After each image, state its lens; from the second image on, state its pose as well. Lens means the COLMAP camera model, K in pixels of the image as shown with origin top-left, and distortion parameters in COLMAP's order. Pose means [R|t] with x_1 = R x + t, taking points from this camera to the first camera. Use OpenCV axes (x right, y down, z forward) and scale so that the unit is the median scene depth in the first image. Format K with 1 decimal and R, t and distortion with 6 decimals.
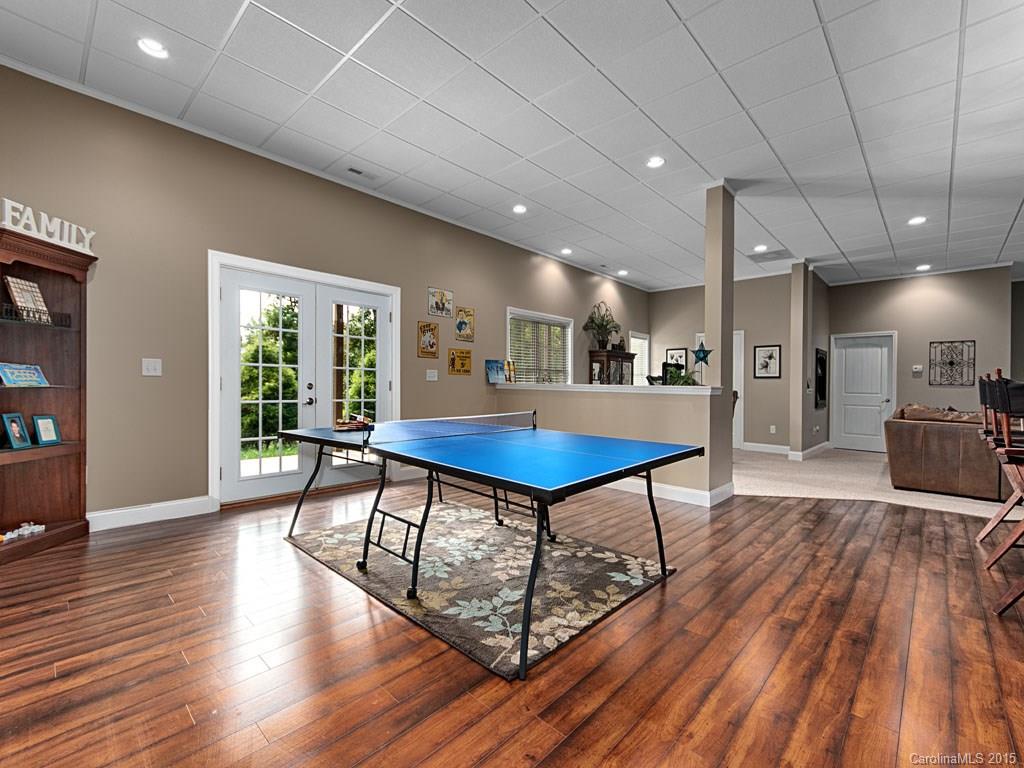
lens RADIAL K [[453.4, 0, 513.3], [0, 453.4, 384.5], [0, 0, 1]] dist [0.000326, 0.000262]
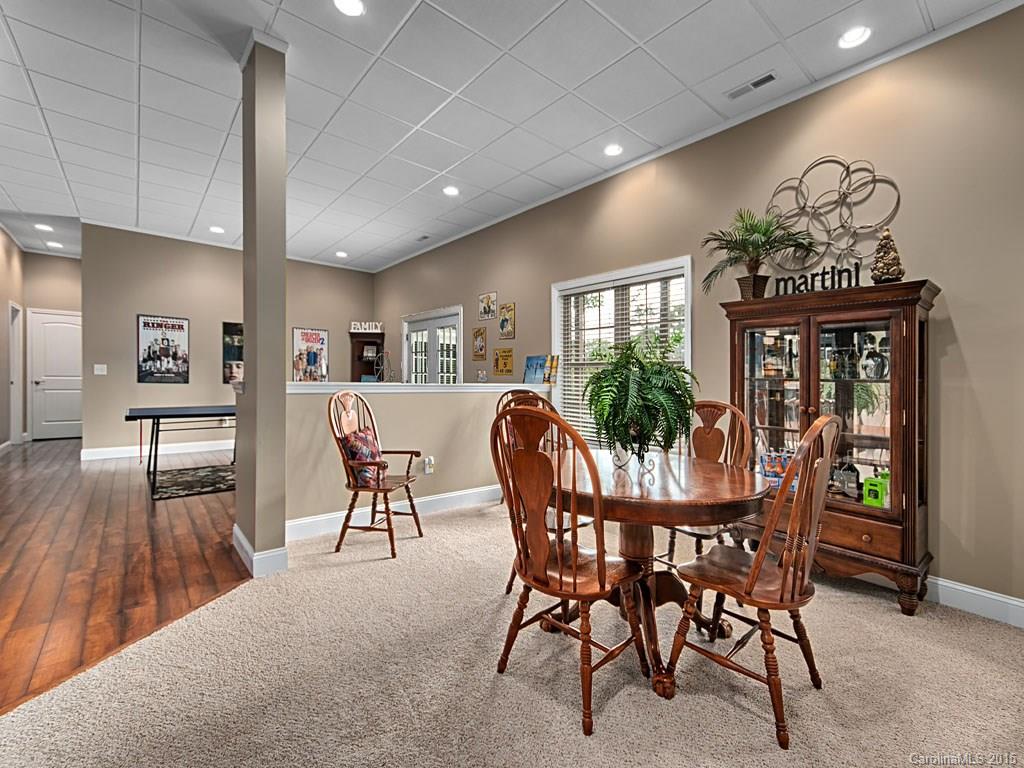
lens RADIAL K [[453.4, 0, 512.1], [0, 453.4, 382.3], [0, 0, 1]] dist [0.000326, 0.000262]
pose [[-0.124033, -0.000111, -0.992278, 0.876444], [-0.007221, 0.999974, 0.000791, -0.007937], [0.992252, 0.007263, -0.124030, 1.206697]]
